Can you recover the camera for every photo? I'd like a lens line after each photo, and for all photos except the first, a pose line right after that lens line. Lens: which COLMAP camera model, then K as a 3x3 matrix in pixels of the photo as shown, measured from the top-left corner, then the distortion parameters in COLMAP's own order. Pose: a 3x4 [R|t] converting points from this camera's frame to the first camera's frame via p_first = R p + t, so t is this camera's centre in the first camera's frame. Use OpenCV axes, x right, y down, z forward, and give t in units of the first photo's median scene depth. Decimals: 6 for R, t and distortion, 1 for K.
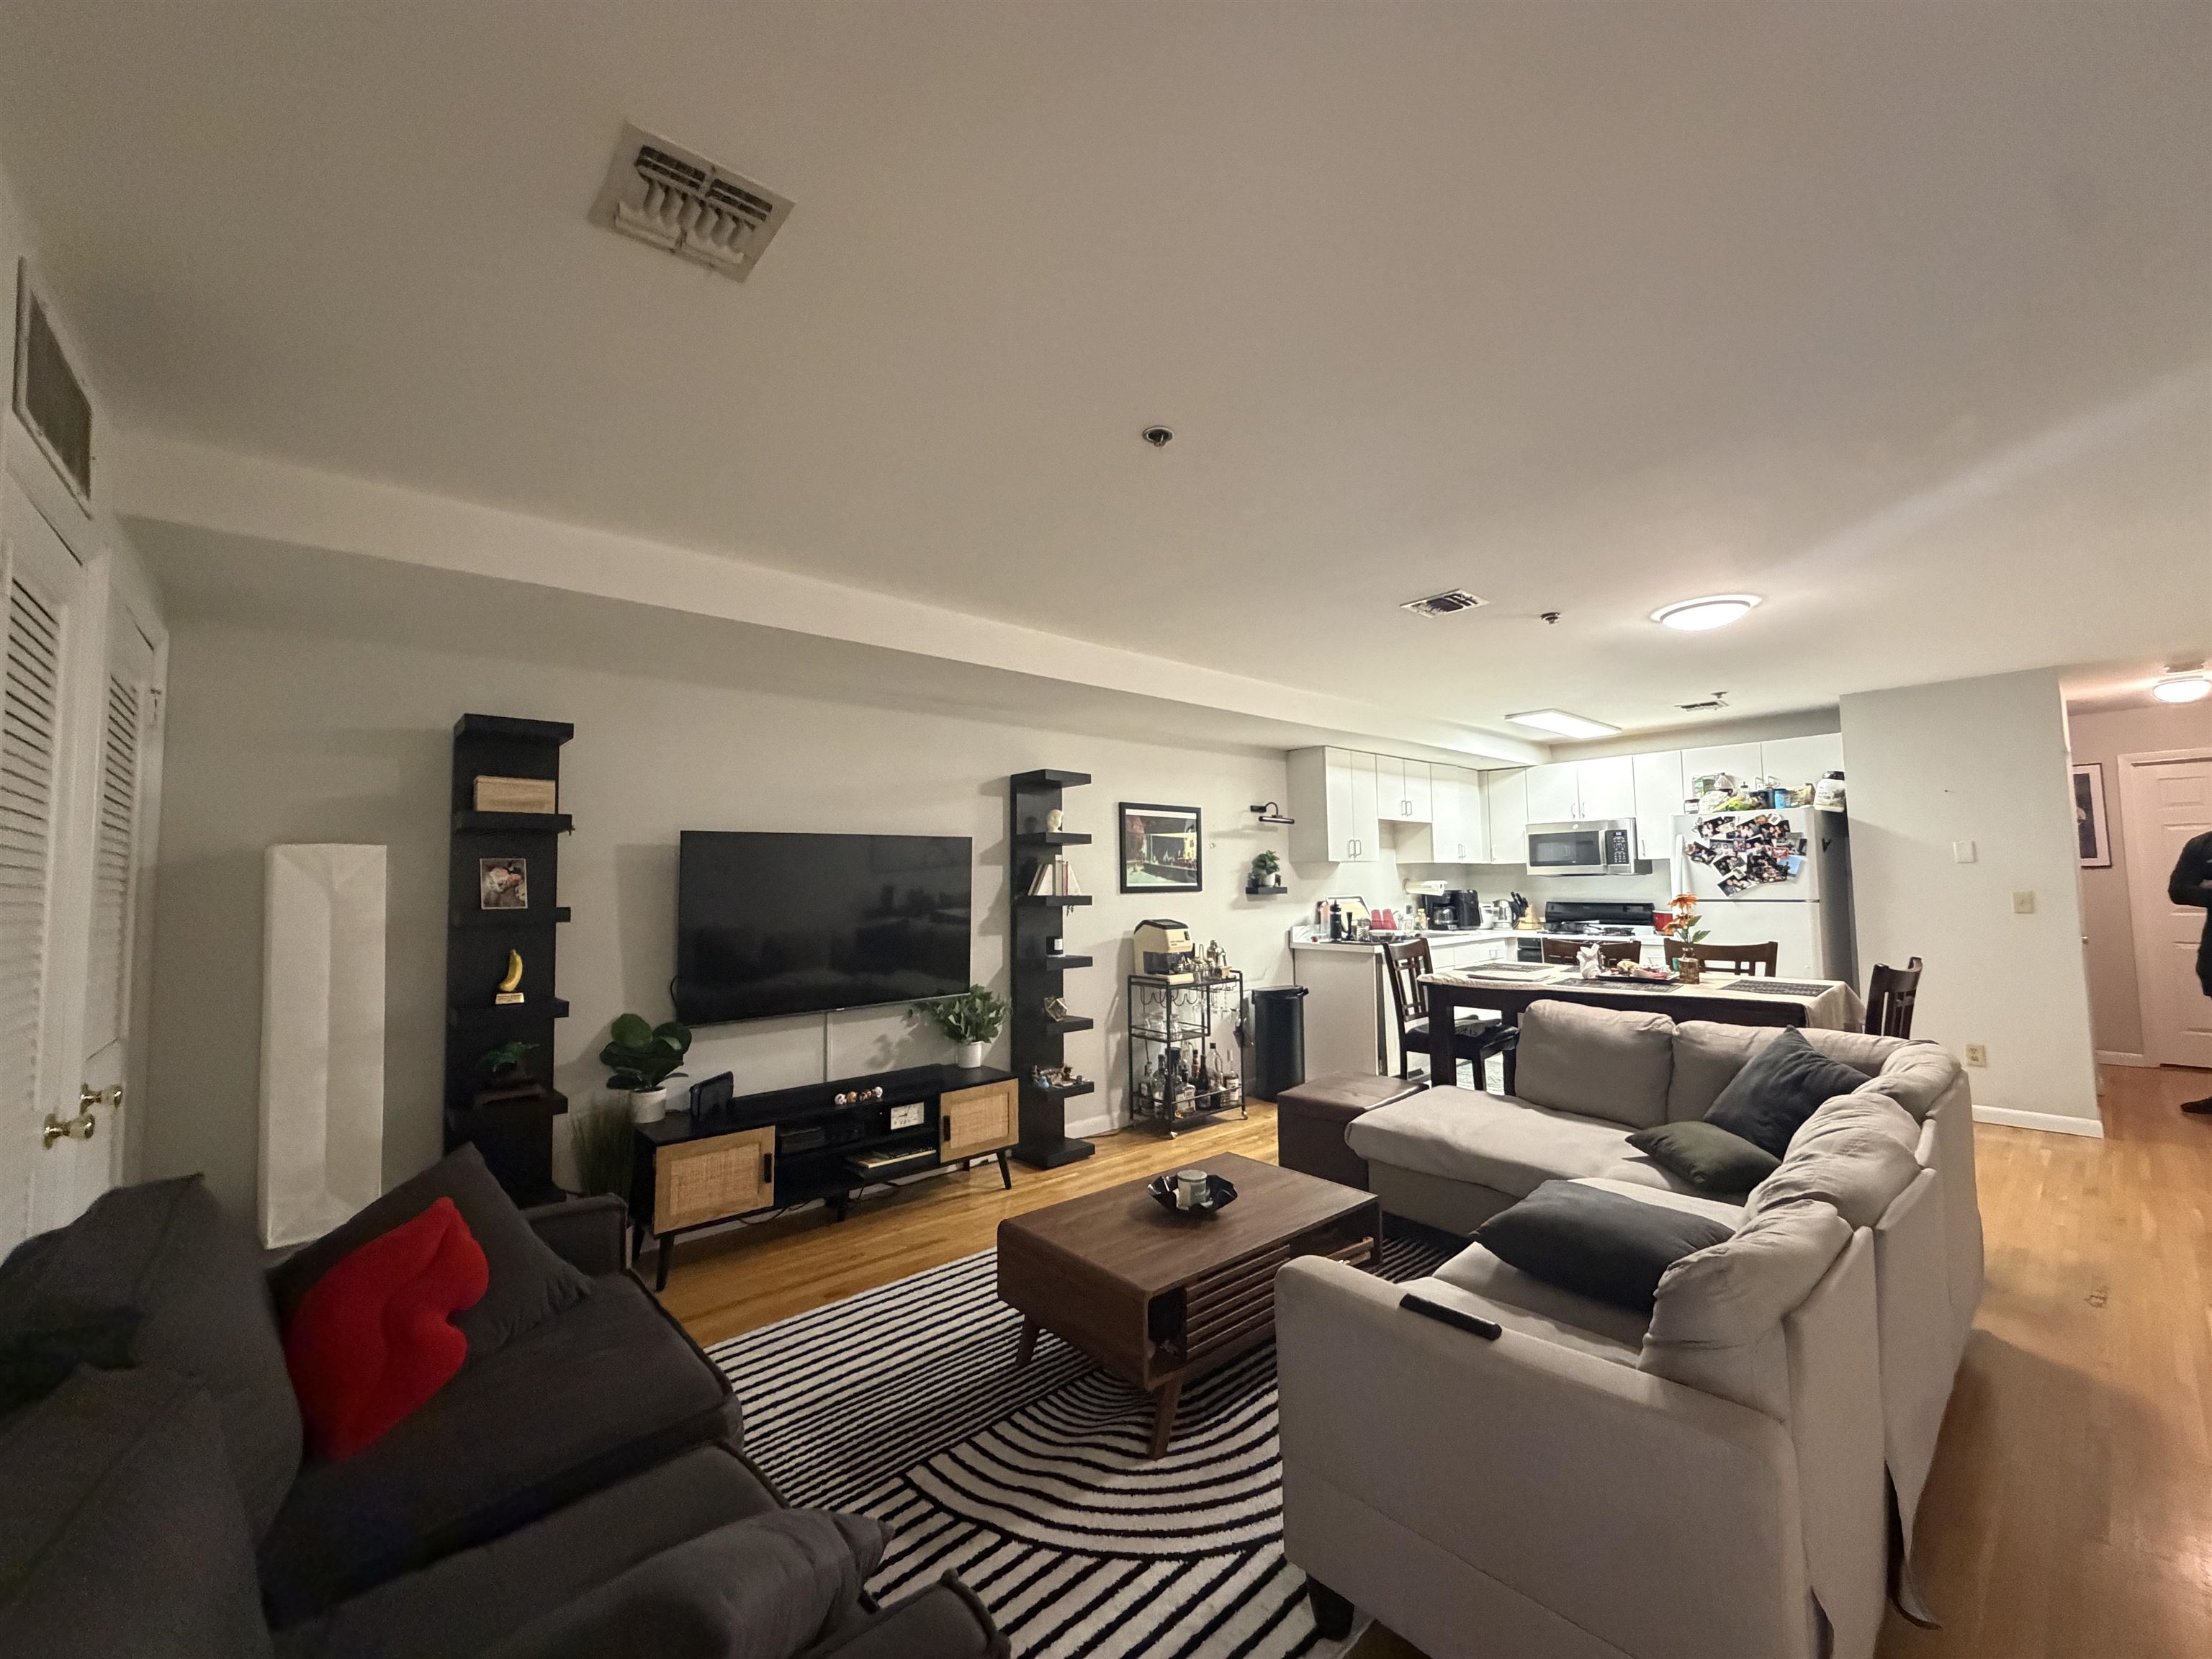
lens RADIAL K [[880.1, 0, 1096.0], [0, 880.1, 829.6], [0, 0, 1]] dist [-0.000214, -0.000177]
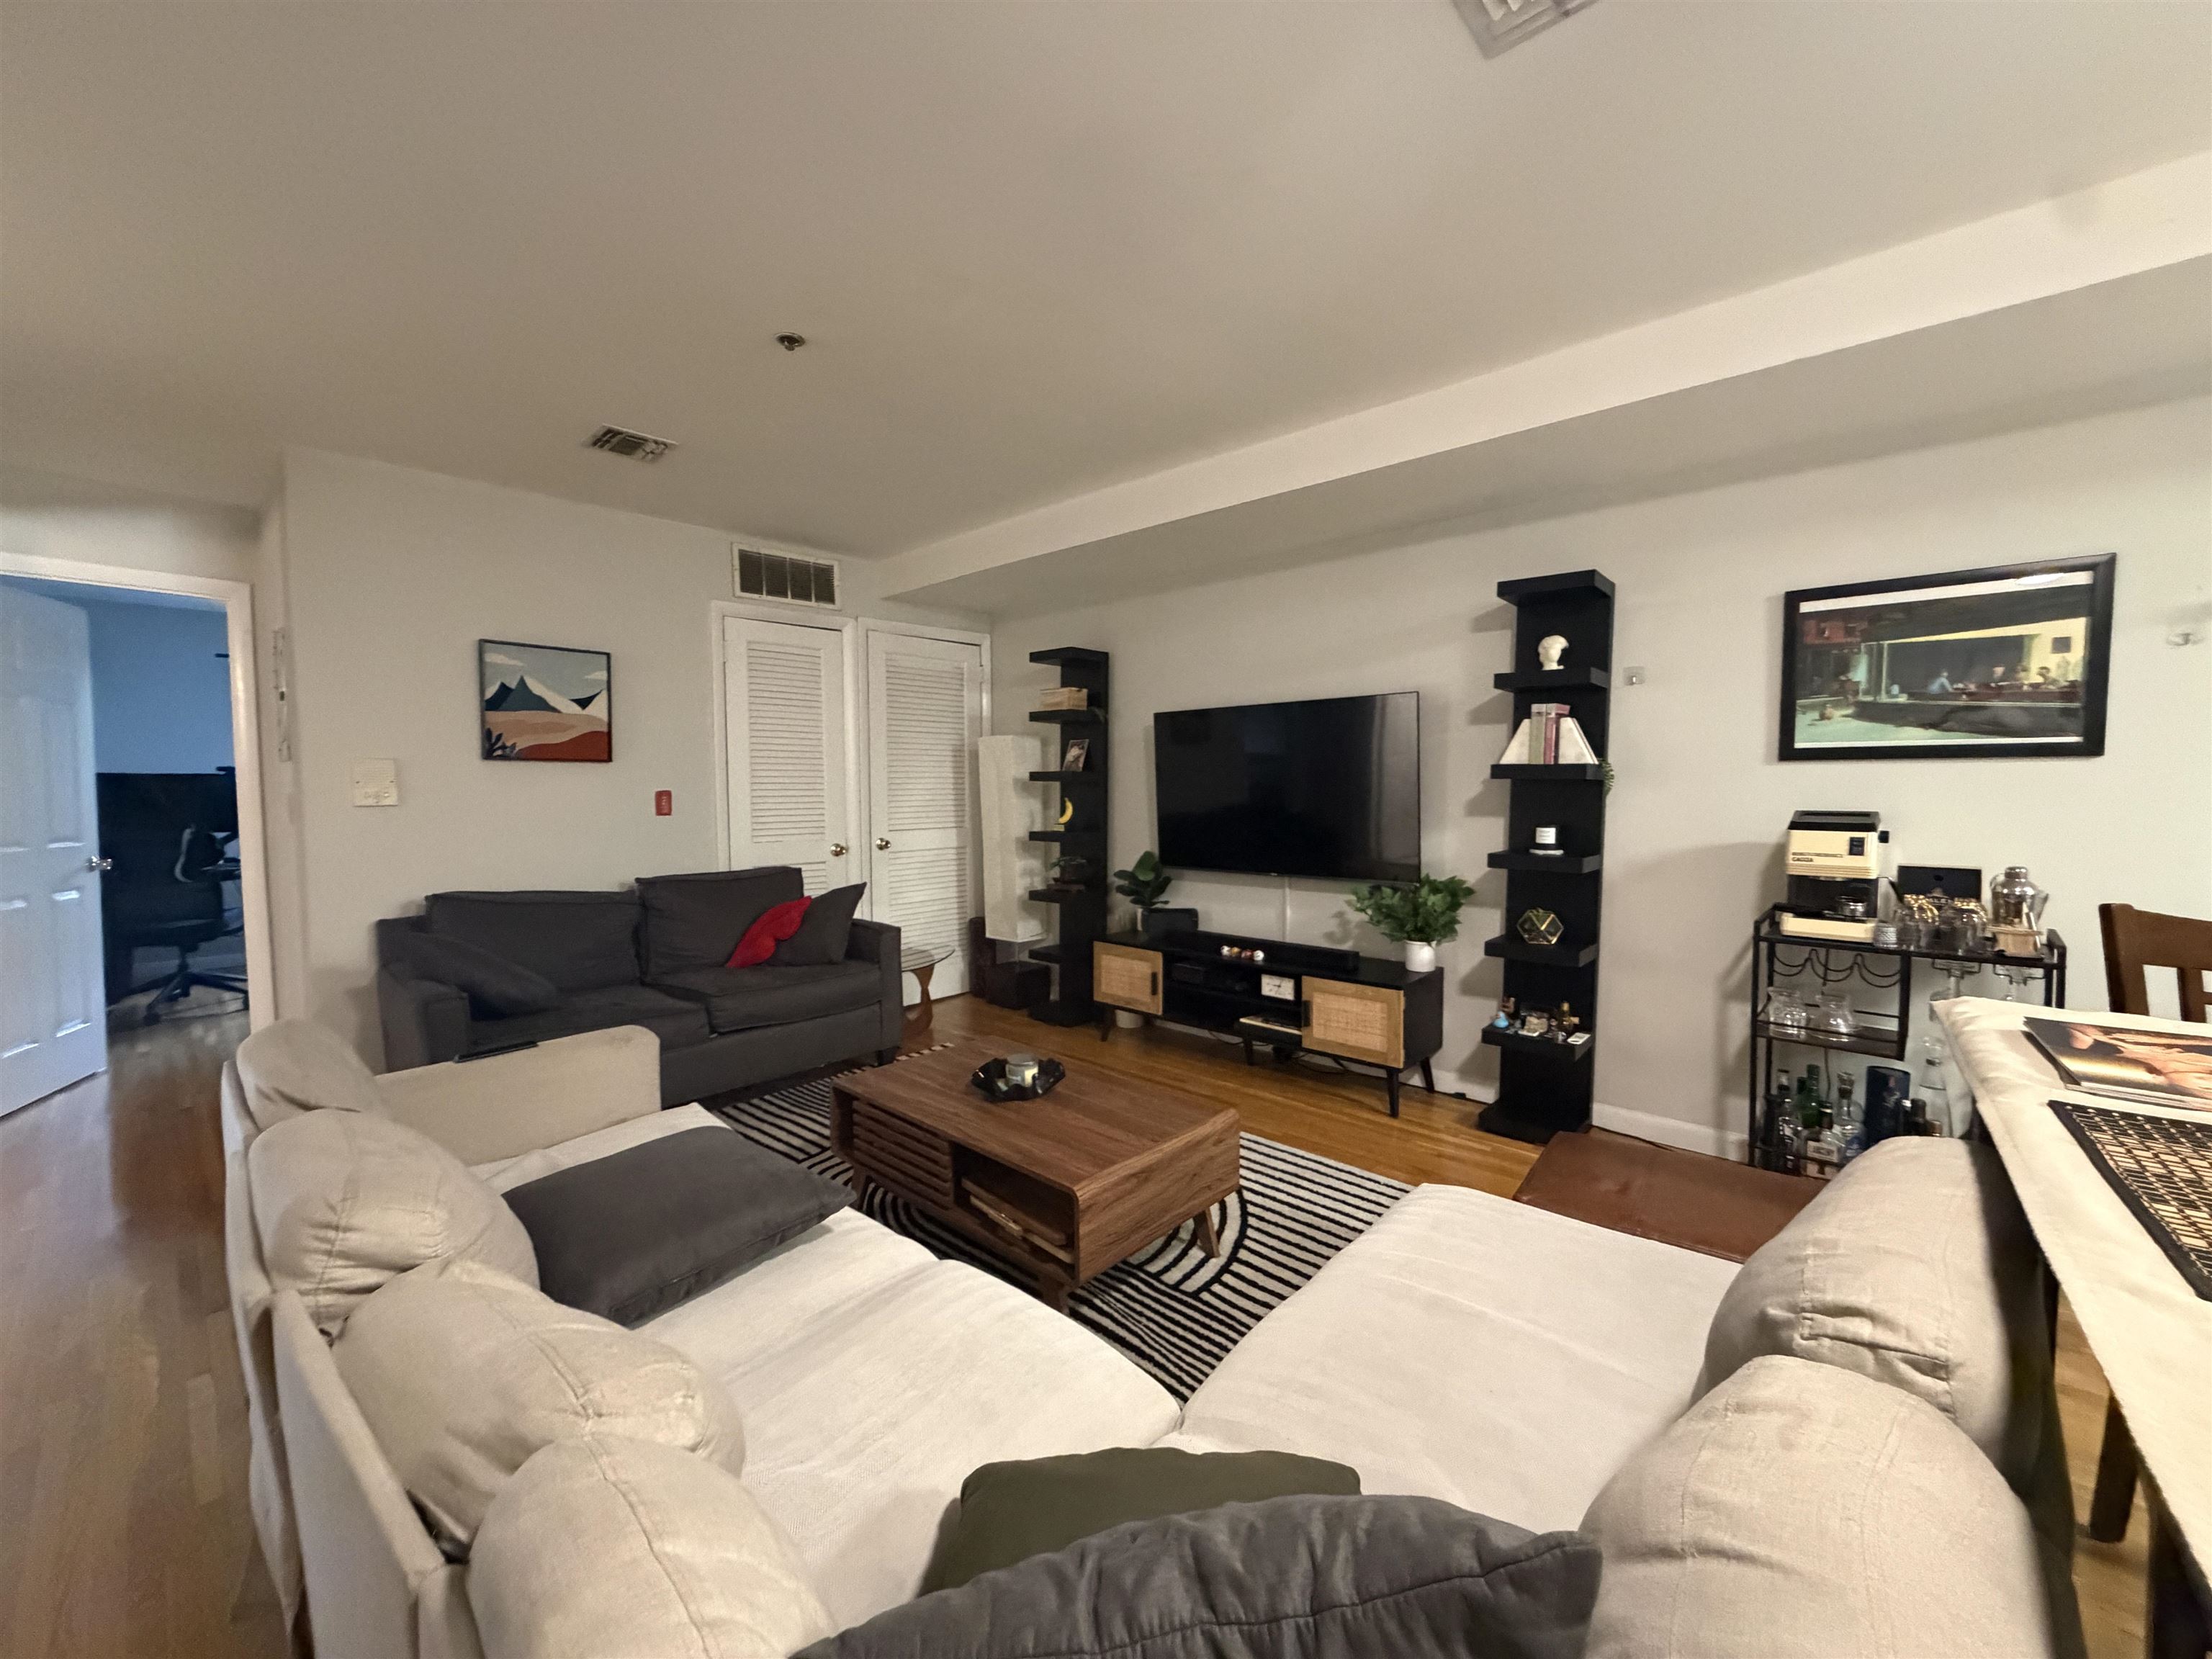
lens RADIAL K [[880.1, 0, 1096.3], [0, 880.1, 829.2], [0, 0, 1]] dist [-0.000214, -0.000177]
pose [[0.108040, 0.069904, -0.991686, 0.597114], [0.068282, 0.994647, 0.077552, 0.048556], [0.991799, -0.076093, 0.102689, 0.582814]]
